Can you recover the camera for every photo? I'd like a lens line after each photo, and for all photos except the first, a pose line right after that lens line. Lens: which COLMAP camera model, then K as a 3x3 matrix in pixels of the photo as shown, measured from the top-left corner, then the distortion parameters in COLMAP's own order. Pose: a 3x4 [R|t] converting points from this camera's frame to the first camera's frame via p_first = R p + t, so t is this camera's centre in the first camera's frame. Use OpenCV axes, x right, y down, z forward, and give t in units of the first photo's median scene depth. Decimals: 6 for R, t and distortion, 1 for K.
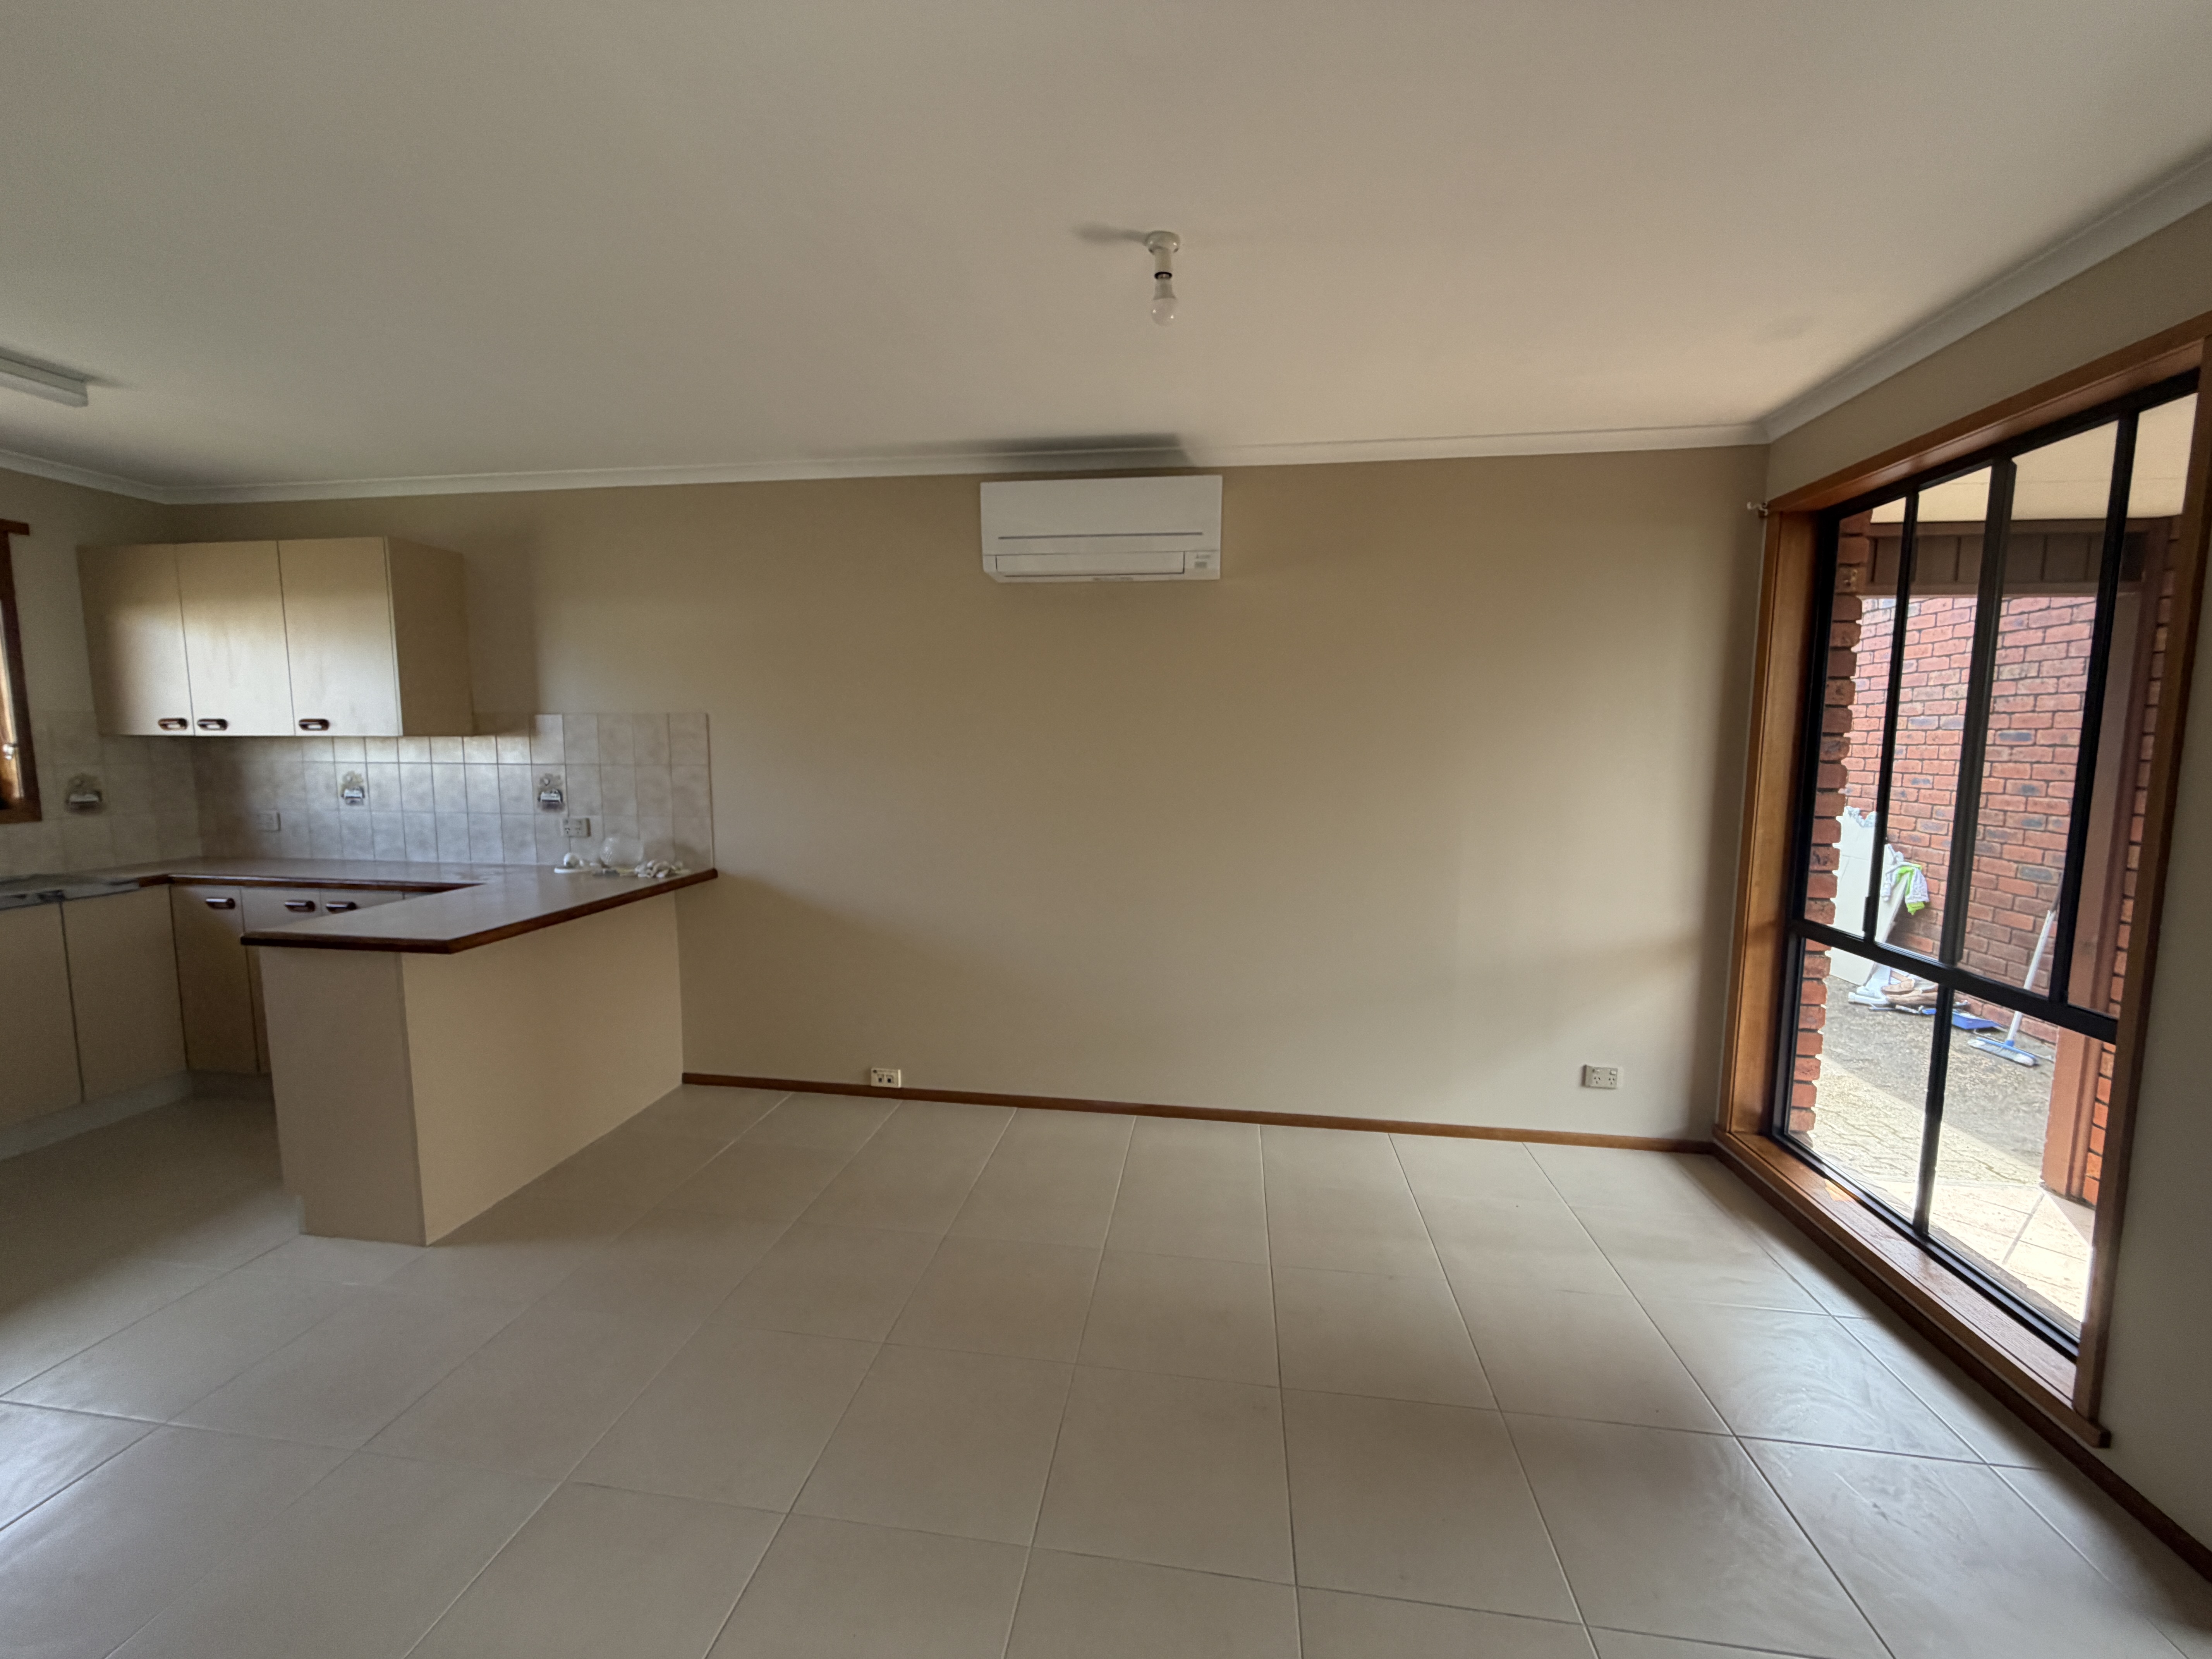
lens RADIAL K [[879.9, 0, 1097.8], [0, 879.9, 827.7], [0, 0, 1]] dist [-0.001705, -0.000175]
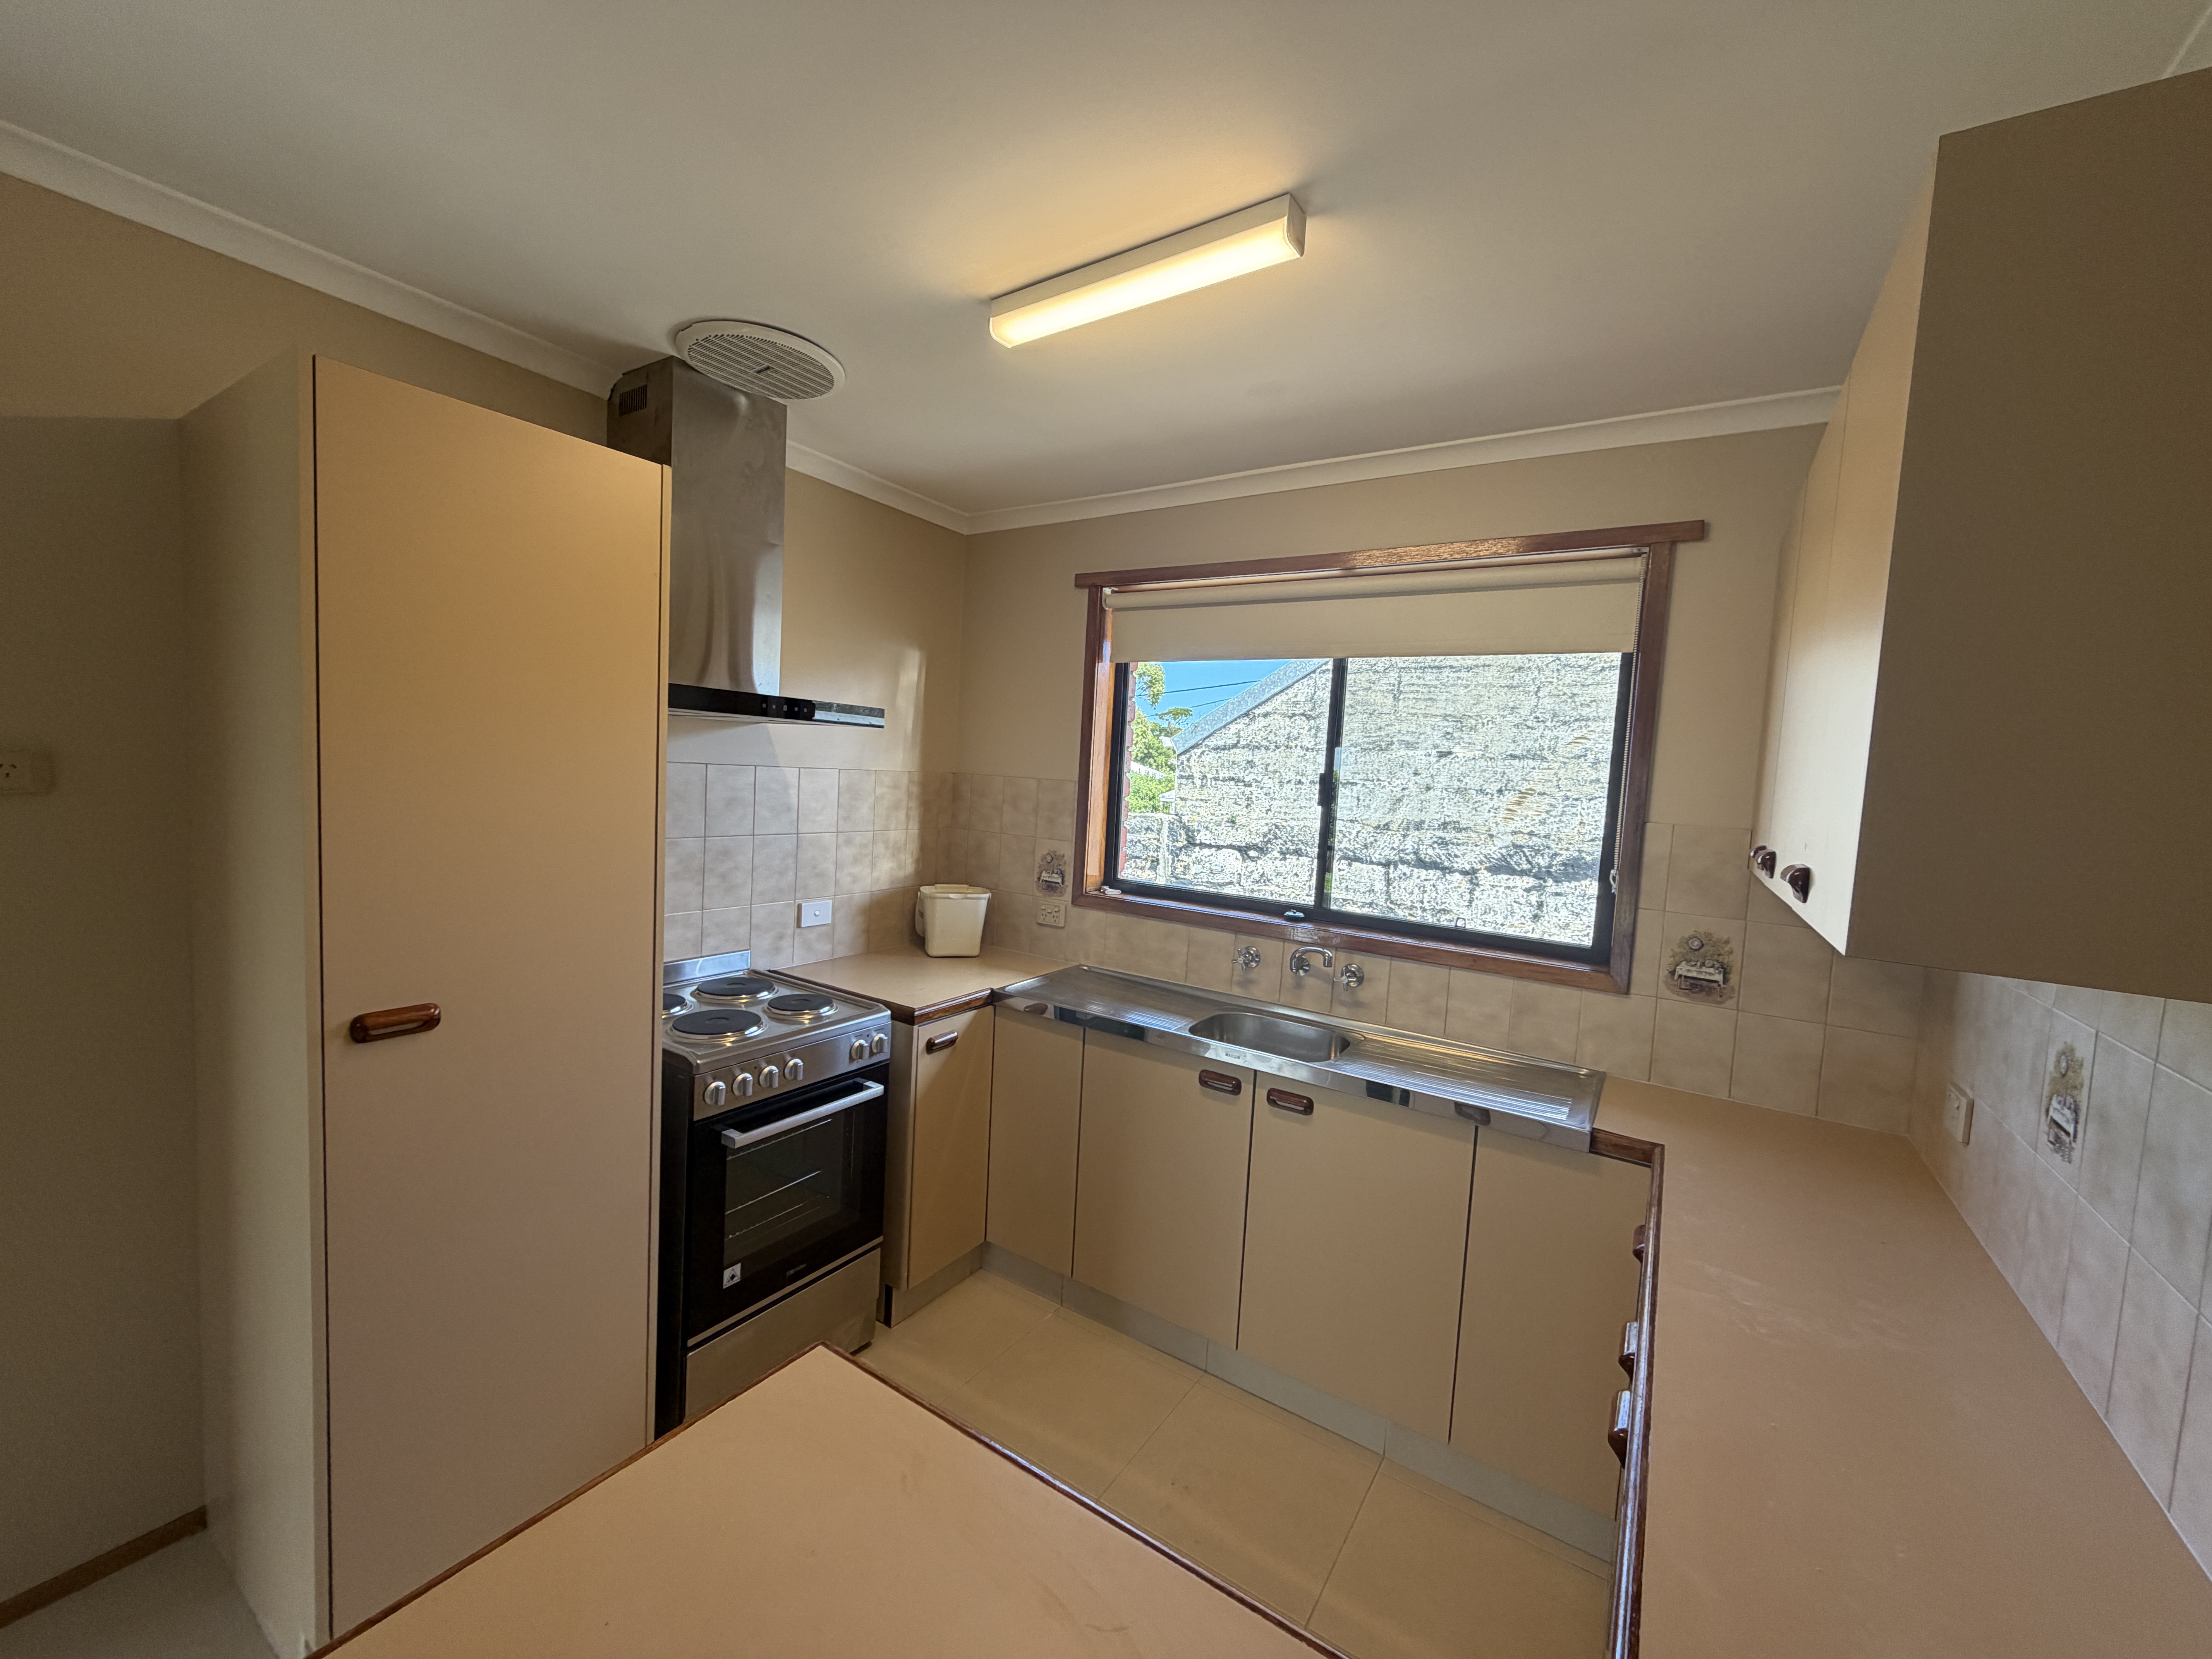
lens RADIAL K [[879.9, 0, 1097.8], [0, 879.9, 827.7], [0, 0, 1]] dist [-0.001705, -0.000175]
pose [[-0.423181, 0.028371, -0.905601, -0.460932], [-0.154426, 0.982627, 0.102946, -0.128384], [0.892788, 0.183413, -0.411448, 0.873415]]
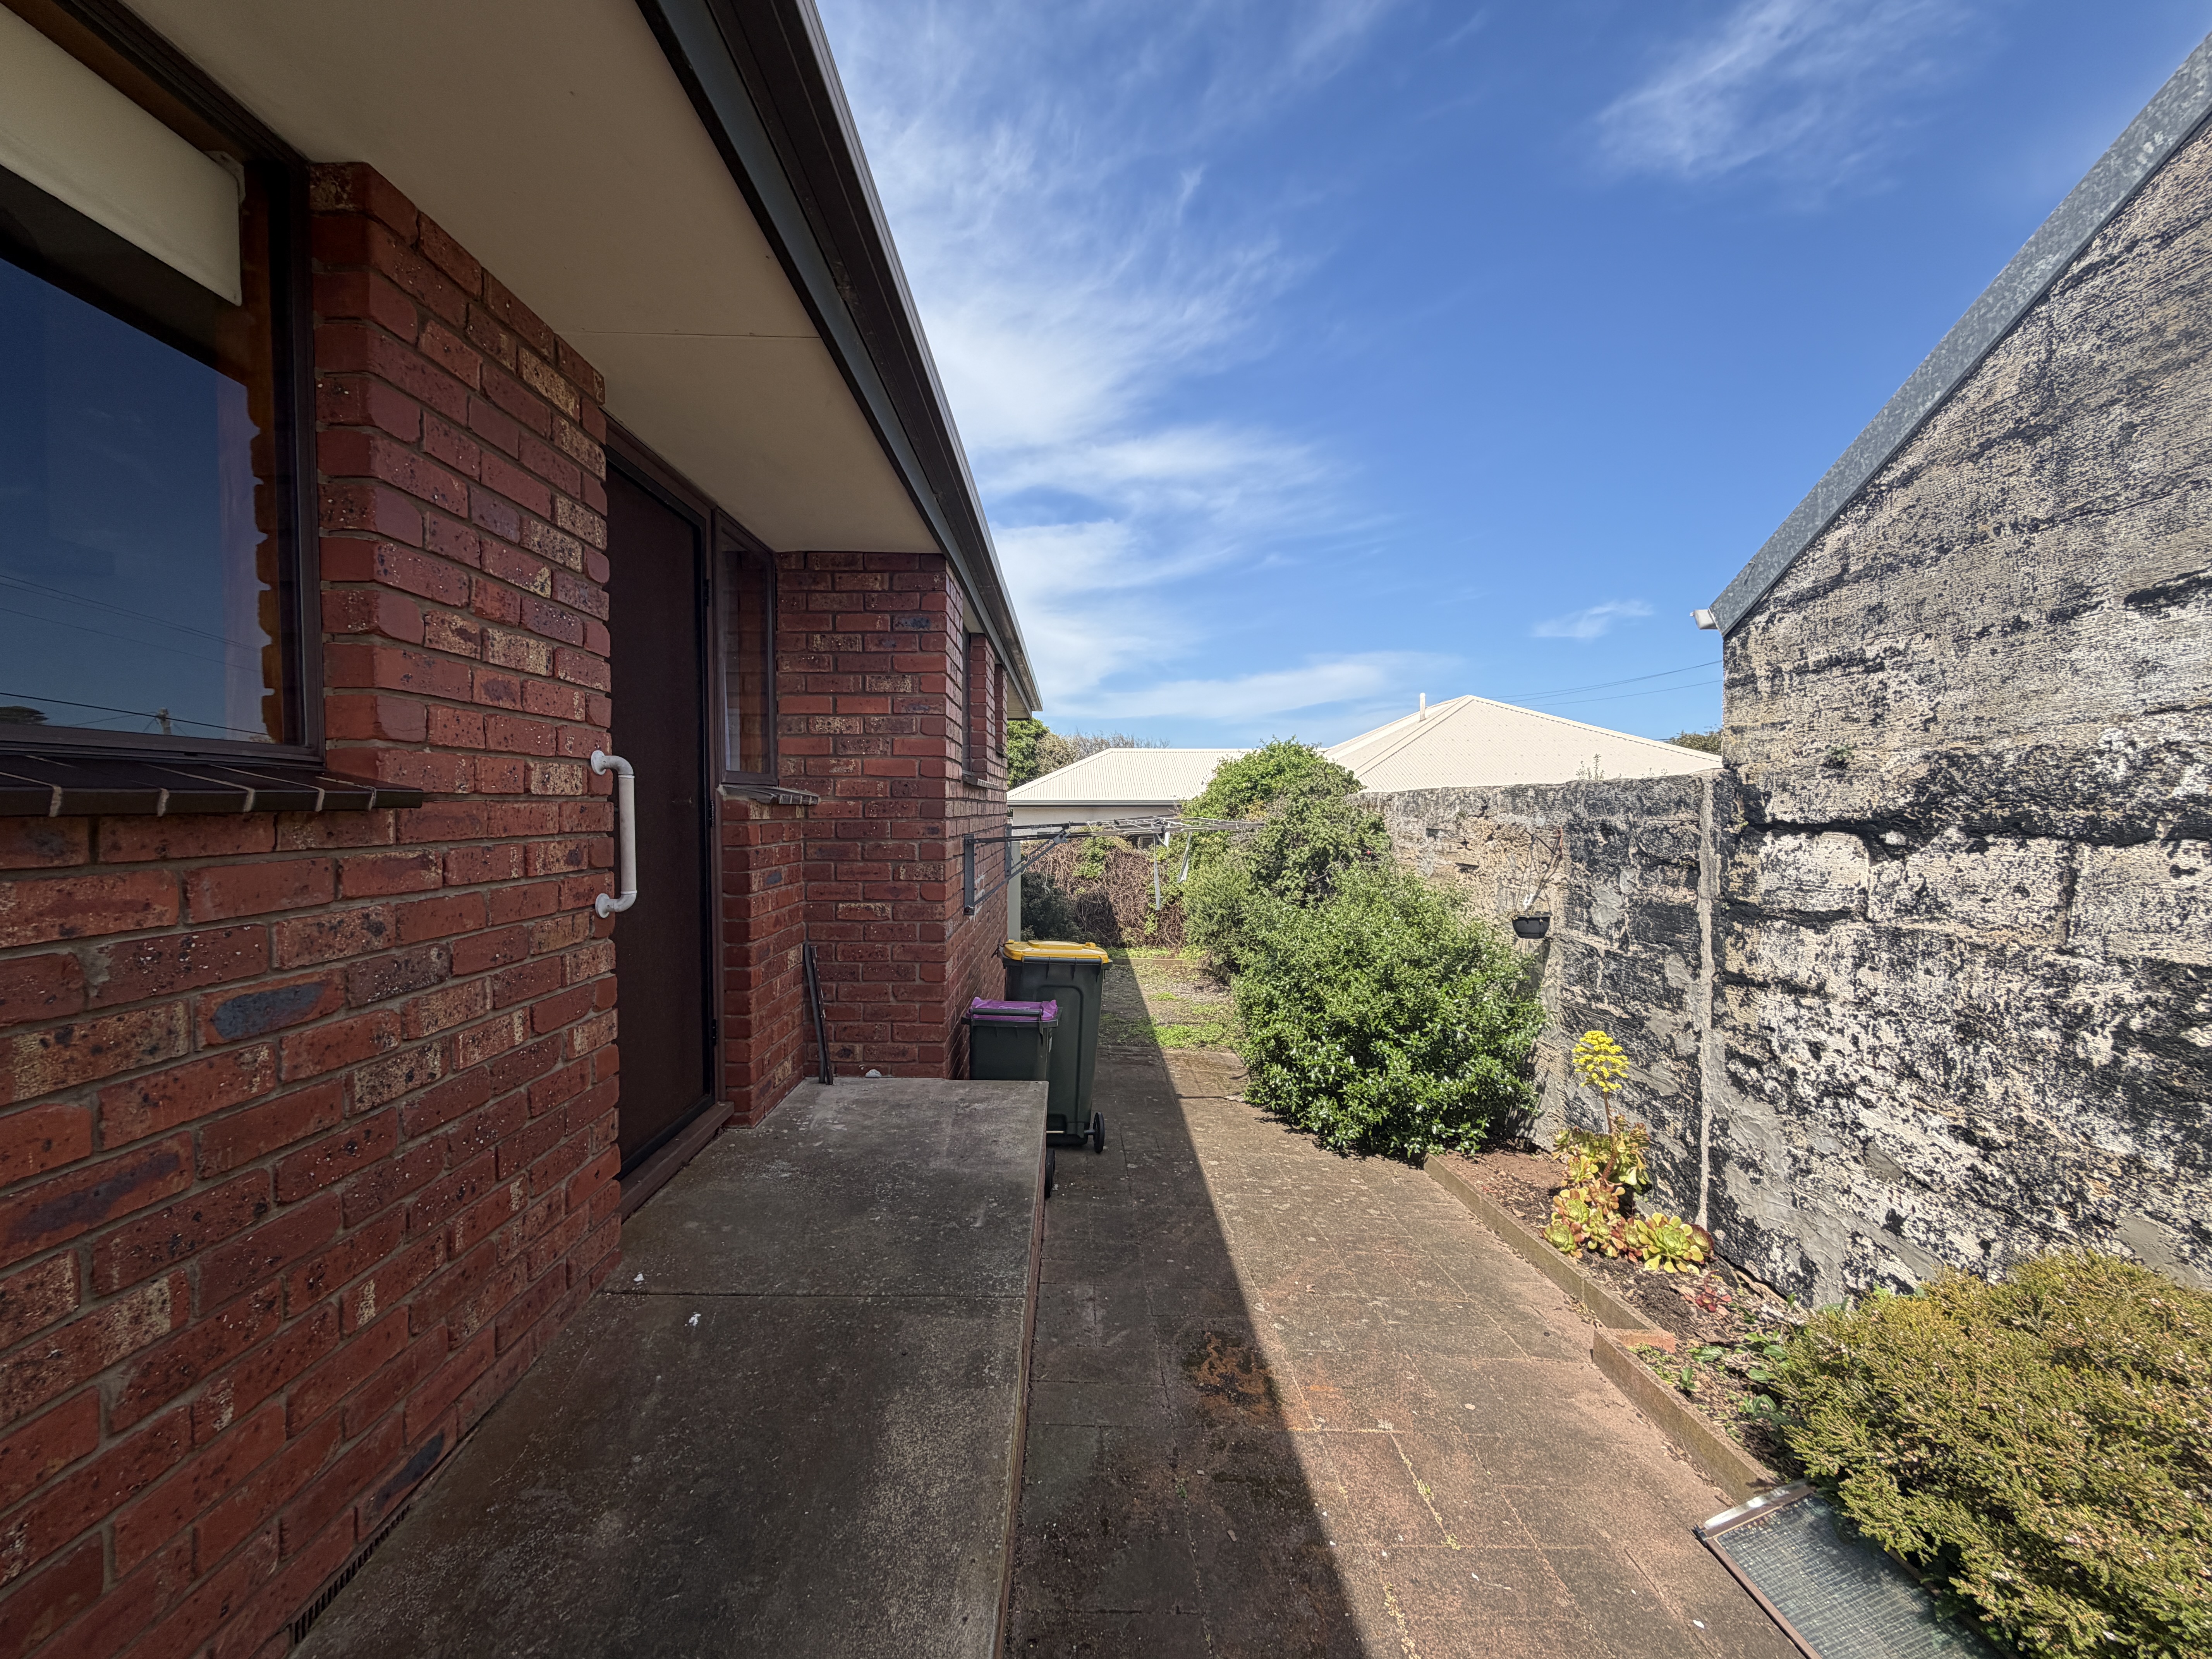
lens RADIAL K [[879.9, 0, 1097.8], [0, 879.9, 827.7], [0, 0, 1]] dist [-0.001705, -0.000175]
pose [[-0.983783, 0.000265, -0.179362, -1.591767], [-0.022910, 0.991622, 0.127124, -0.010364], [0.177893, 0.129172, -0.975535, 1.011936]]
